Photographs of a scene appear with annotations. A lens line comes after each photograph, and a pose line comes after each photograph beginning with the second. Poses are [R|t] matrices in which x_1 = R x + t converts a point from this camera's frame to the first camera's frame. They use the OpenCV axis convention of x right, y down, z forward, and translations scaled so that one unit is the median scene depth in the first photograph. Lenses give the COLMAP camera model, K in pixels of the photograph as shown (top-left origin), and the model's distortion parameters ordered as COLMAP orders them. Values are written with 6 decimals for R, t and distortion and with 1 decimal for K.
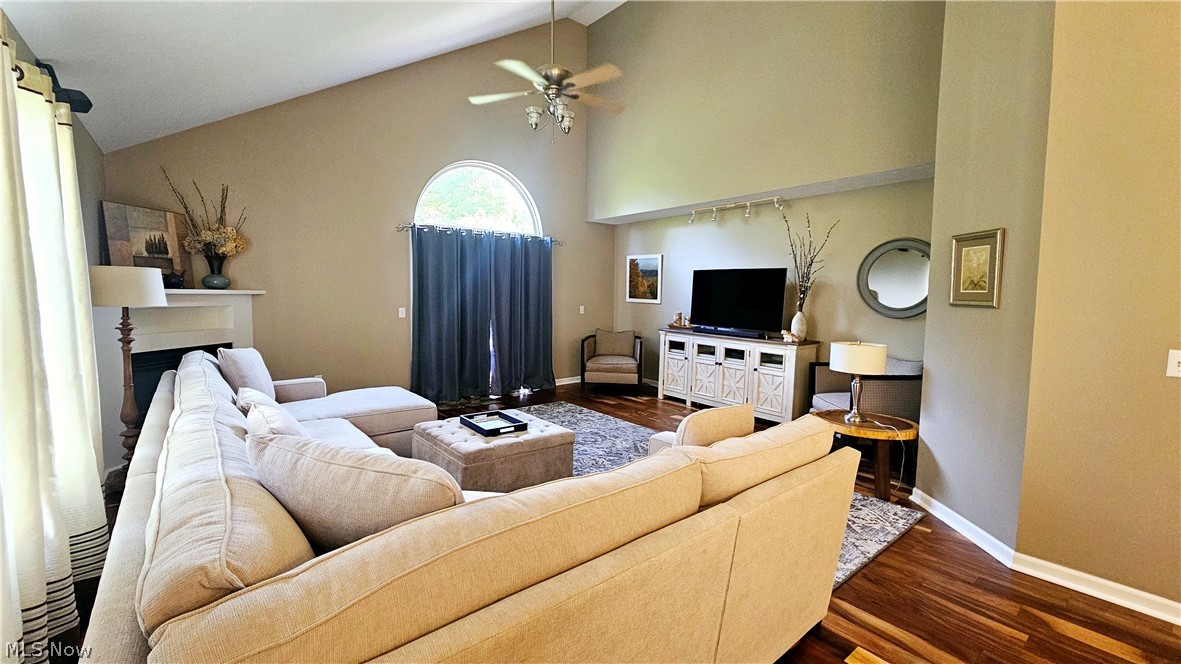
lens RADIAL K [[485.1, 0, 583.9], [0, 485.1, 327.9], [0, 0, 1]] dist [0.005542, -0.000991]
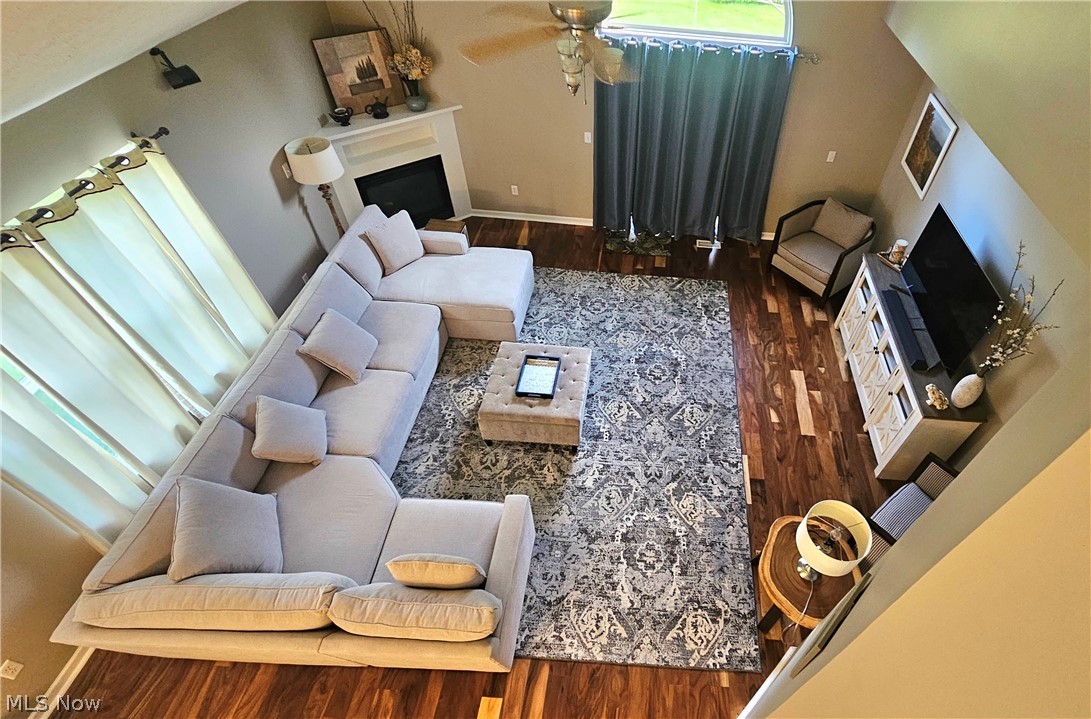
lens RADIAL K [[528.0, 0, 640.6], [0, 528.0, 359.7], [0, 0, 1]] dist [-0.003589, 0.001713]
pose [[0.748364, 0.506501, -0.428261, 0.453157], [-0.089381, 0.716783, 0.691544, -0.559867], [0.657238, -0.479249, 0.581686, 0.353510]]
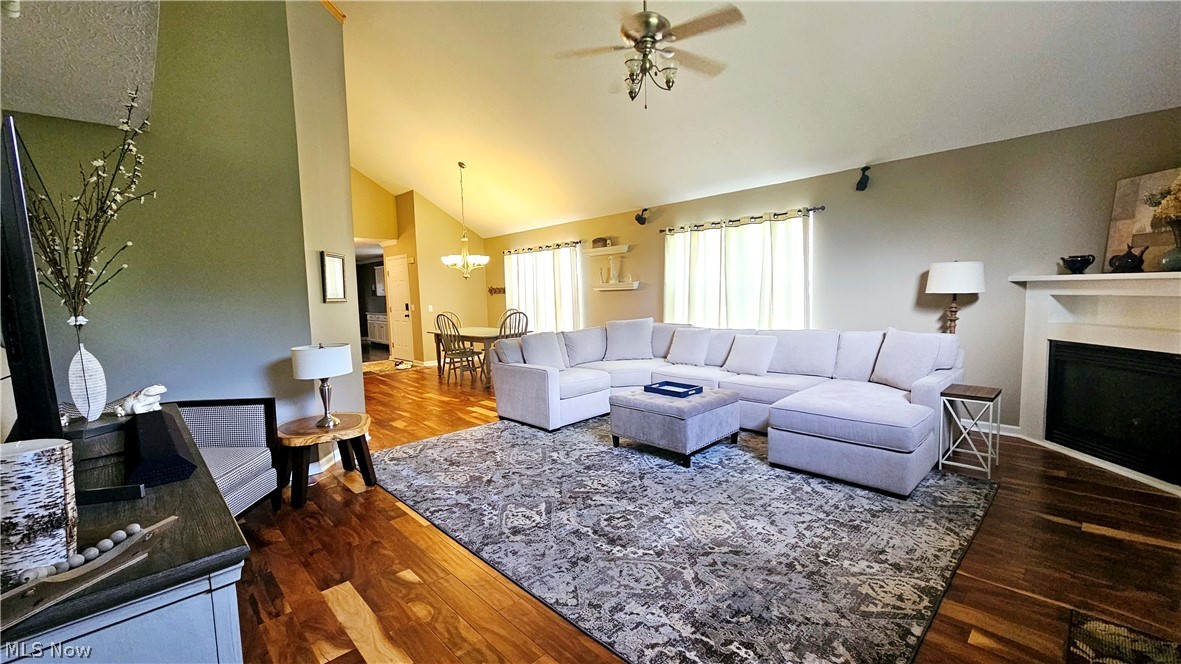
lens RADIAL K [[485.1, 0, 593.1], [0, 485.1, 332.3], [0, 0, 1]] dist [0.005542, -0.000991]
pose [[-0.995517, 0.024190, -0.091439, 0.097889], [0.010083, 0.988376, 0.151696, -0.105963], [0.094046, 0.150094, -0.984189, 1.598627]]
